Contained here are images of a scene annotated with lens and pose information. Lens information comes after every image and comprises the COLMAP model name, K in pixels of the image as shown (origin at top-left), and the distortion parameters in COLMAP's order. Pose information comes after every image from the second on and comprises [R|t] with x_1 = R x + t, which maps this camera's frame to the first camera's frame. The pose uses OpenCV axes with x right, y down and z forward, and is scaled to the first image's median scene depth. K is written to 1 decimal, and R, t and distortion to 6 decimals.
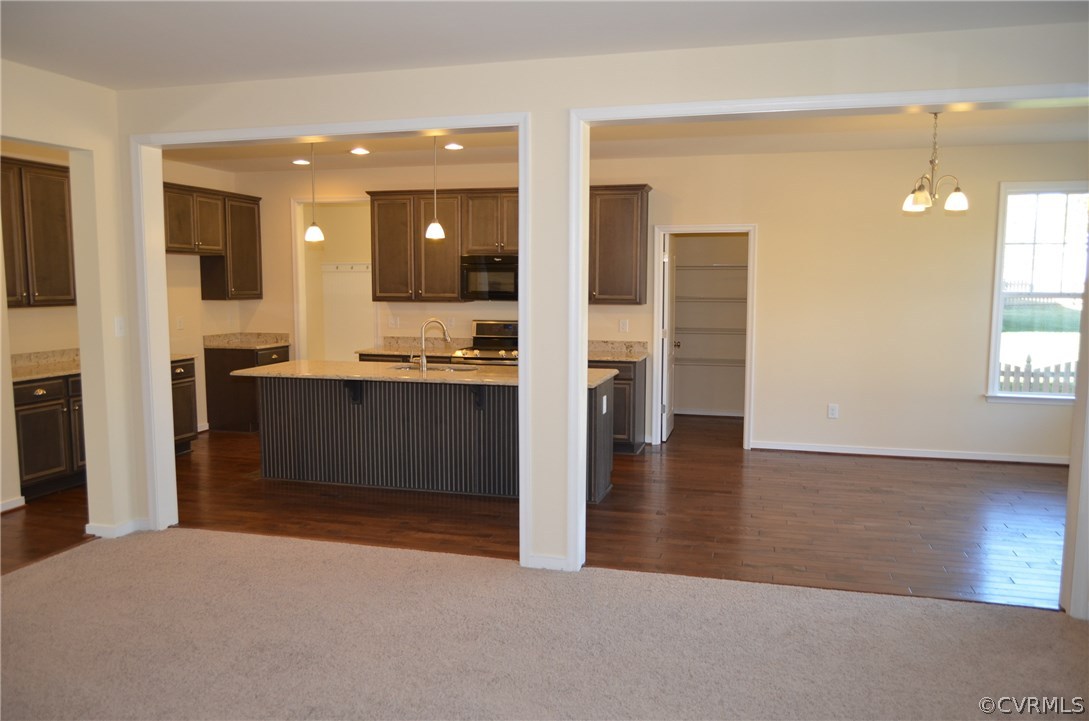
lens RADIAL K [[830.9, 0, 519.3], [0, 830.9, 362.9], [0, 0, 1]] dist [-0.014265, 0.006522]
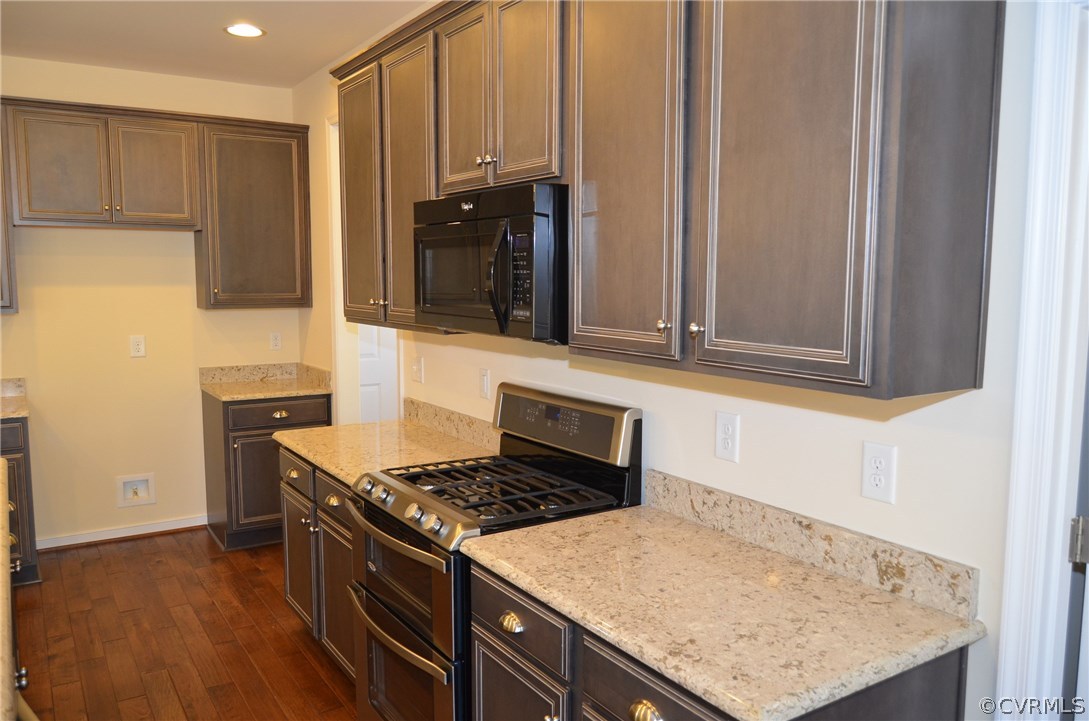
lens RADIAL K [[830.9, 0, 547.6], [0, 830.9, 361.6], [0, 0, 1]] dist [-0.014265, 0.006522]
pose [[0.765977, 0.066050, -0.639466, 0.199153], [-0.064491, 0.997585, 0.025790, -0.074534], [0.639625, 0.021485, 0.768387, 0.766503]]
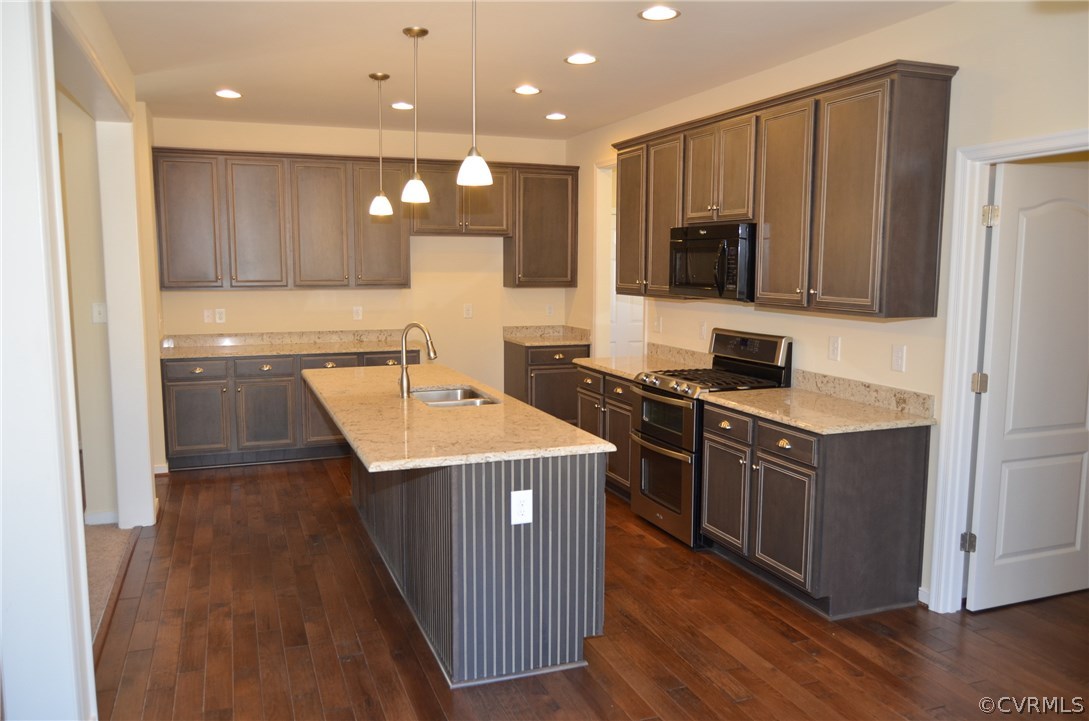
lens RADIAL K [[830.9, 0, 547.2], [0, 830.9, 361.0], [0, 0, 1]] dist [-0.014265, 0.006522]
pose [[0.610970, 0.093138, -0.786156, 0.388088], [-0.082725, 0.995130, 0.053606, -0.052062], [0.787319, 0.032283, 0.615700, 0.526671]]
